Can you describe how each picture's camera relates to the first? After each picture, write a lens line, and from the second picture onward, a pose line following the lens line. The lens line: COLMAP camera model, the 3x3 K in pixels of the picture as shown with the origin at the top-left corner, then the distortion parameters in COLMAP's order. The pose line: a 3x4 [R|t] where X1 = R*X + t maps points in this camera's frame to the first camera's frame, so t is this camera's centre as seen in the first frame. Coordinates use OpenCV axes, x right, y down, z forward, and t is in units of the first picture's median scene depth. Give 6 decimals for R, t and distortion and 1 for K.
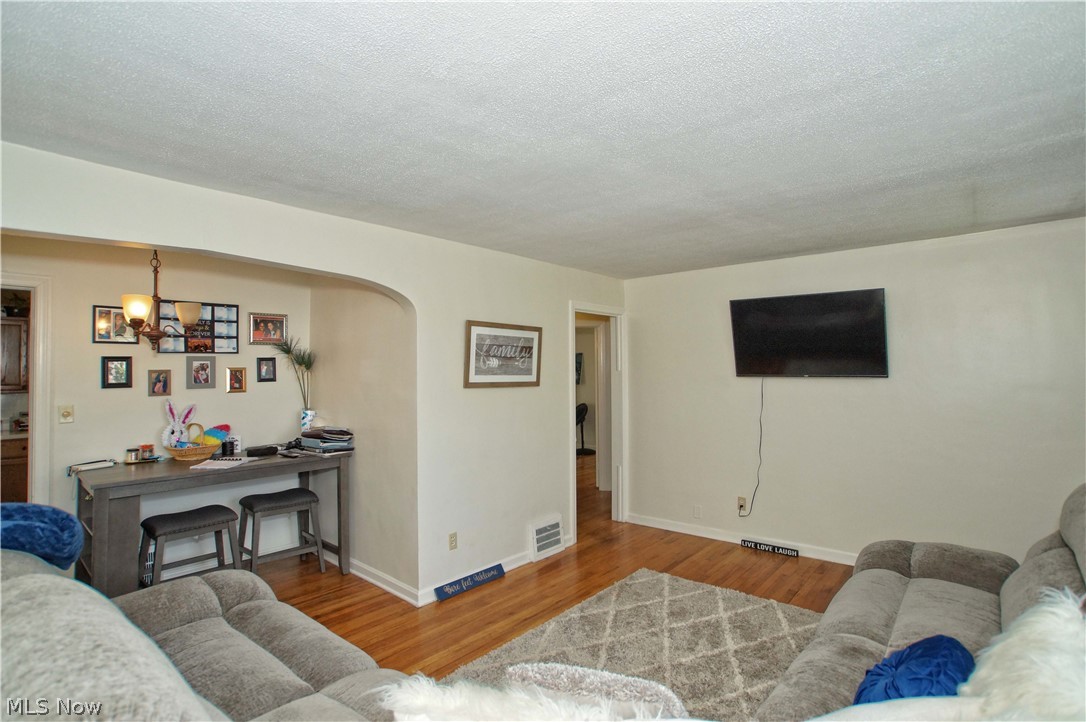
lens RADIAL K [[528.4, 0, 539.3], [0, 528.4, 363.2], [0, 0, 1]] dist [-0.030337, 0.003218]
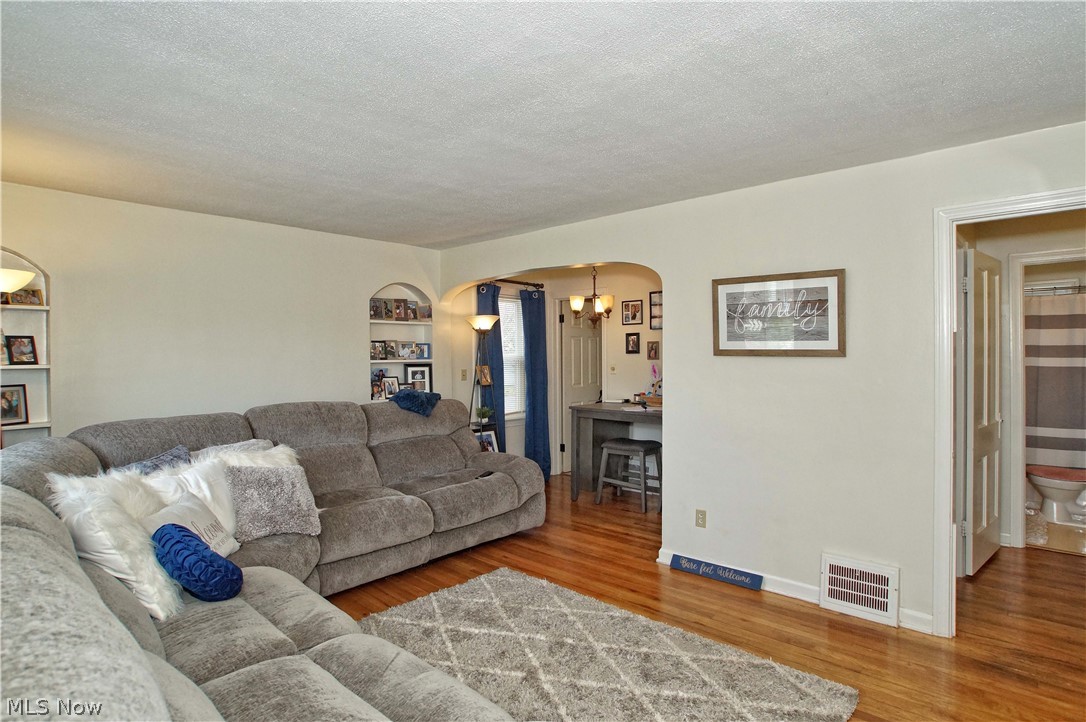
lens RADIAL K [[528.4, 0, 539.4], [0, 528.4, 354.8], [0, 0, 1]] dist [-0.030337, 0.003218]
pose [[0.022029, 0.008625, -0.999720, 0.730043], [0.015283, 0.999843, 0.008963, 0.032511], [0.999641, -0.015476, 0.021894, 0.666483]]
